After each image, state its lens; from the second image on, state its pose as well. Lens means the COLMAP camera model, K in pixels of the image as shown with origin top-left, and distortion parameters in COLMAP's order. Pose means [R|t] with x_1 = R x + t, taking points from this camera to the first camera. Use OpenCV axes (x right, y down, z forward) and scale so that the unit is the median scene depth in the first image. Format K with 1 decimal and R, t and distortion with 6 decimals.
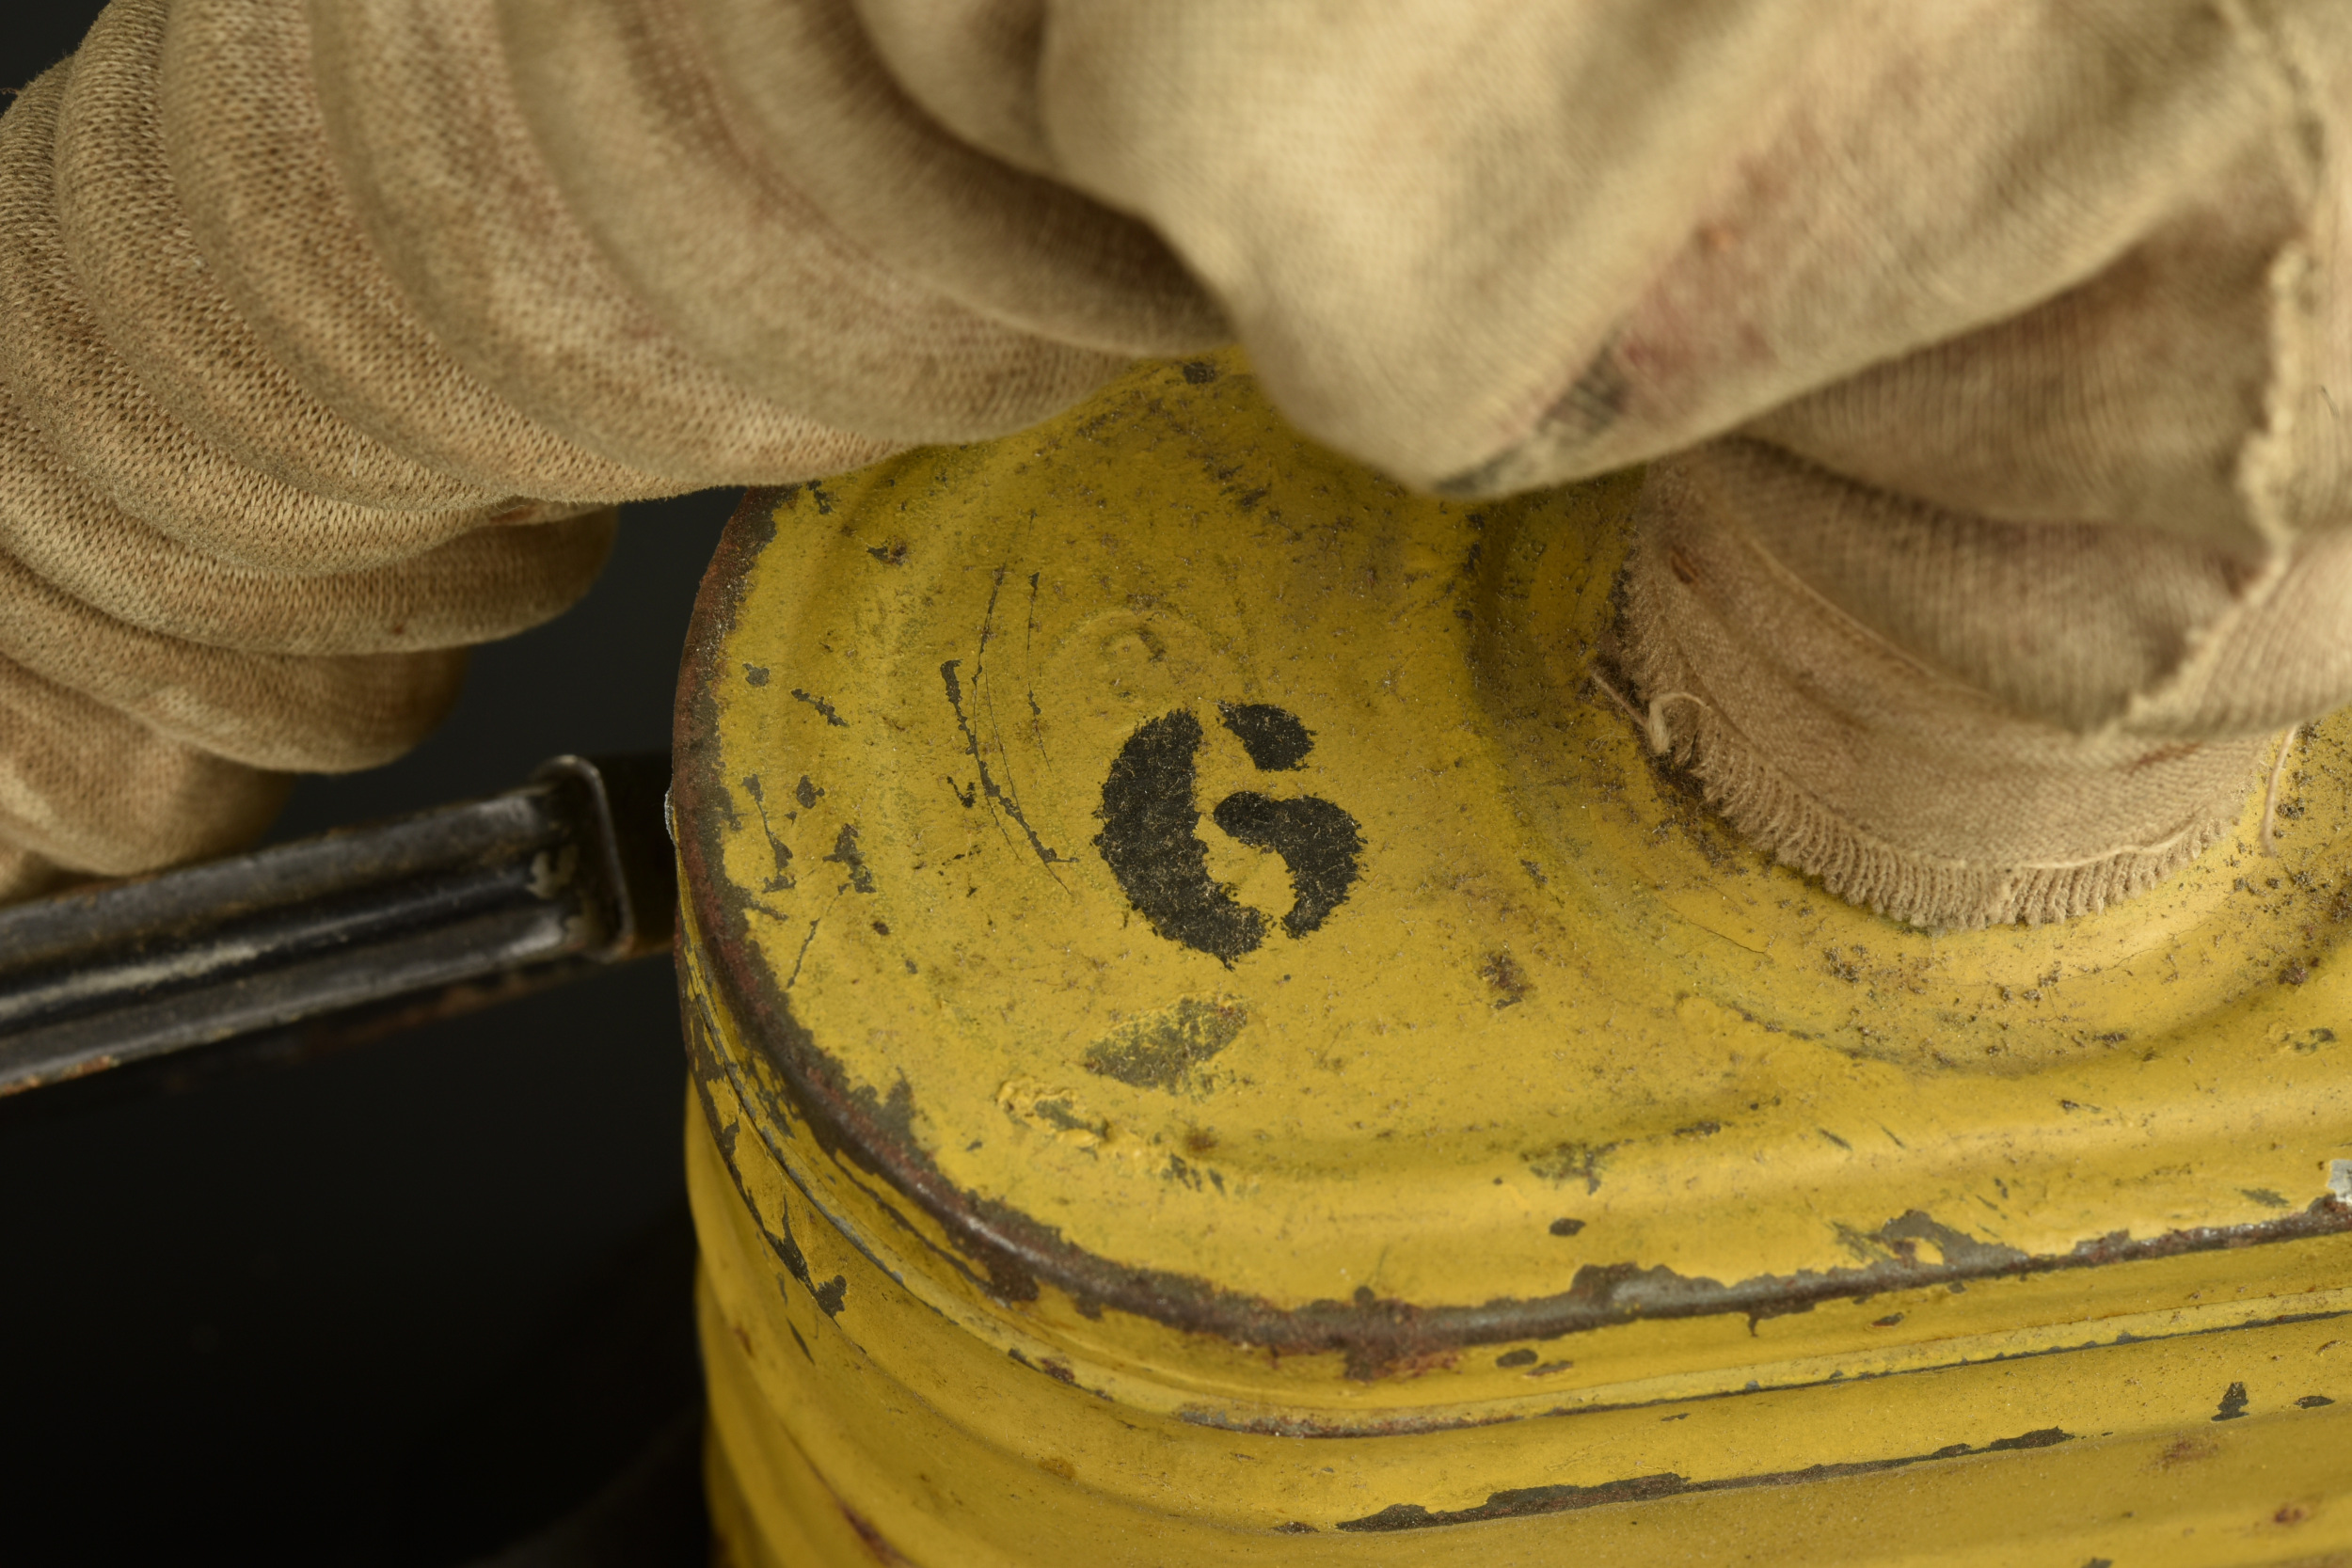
lens RADIAL K [[4134.1, 0, 1176.9], [0, 4134.1, 785.3], [0, 0, 1]] dist [-0.013682, 0.000000]
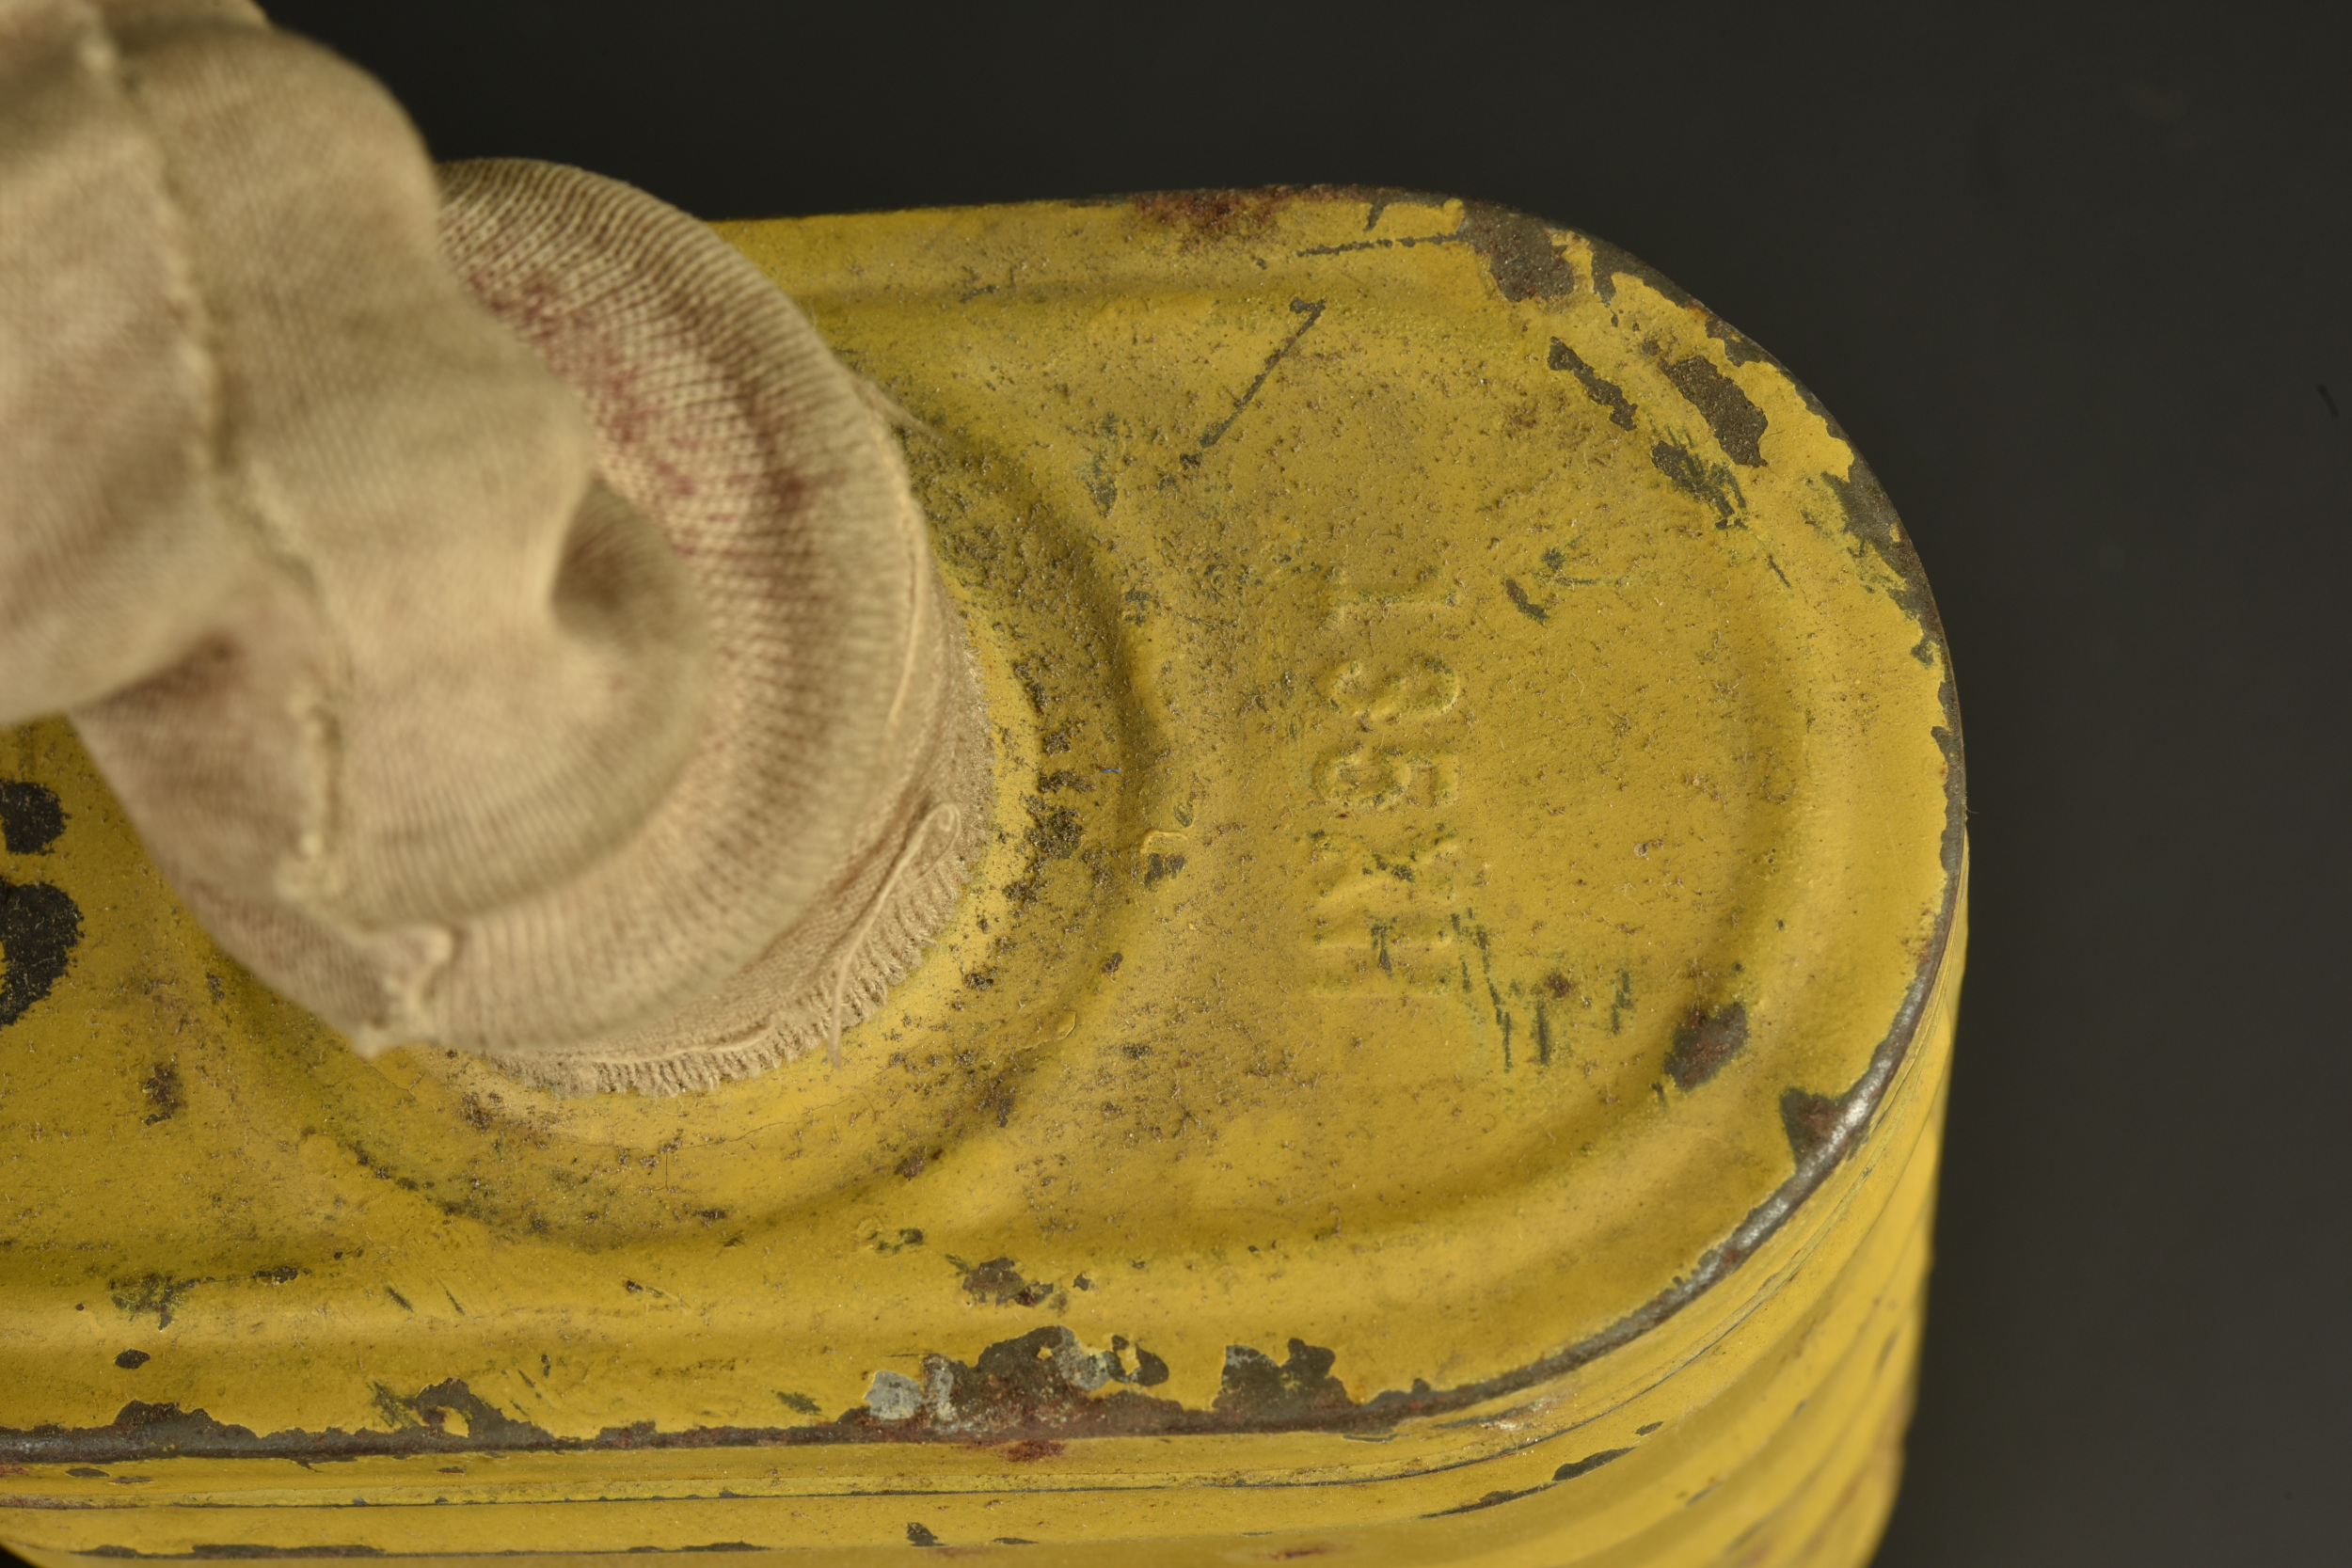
lens RADIAL K [[4134.1, 0, 1175.6], [0, 4134.1, 781.7], [0, 0, 1]] dist [-0.013682, 0.000000]
pose [[0.970009, 0.088460, -0.226402, 0.560917], [-0.042853, 0.979074, 0.198941, -0.250189], [0.239263, -0.183272, 0.953501, 0.086839]]
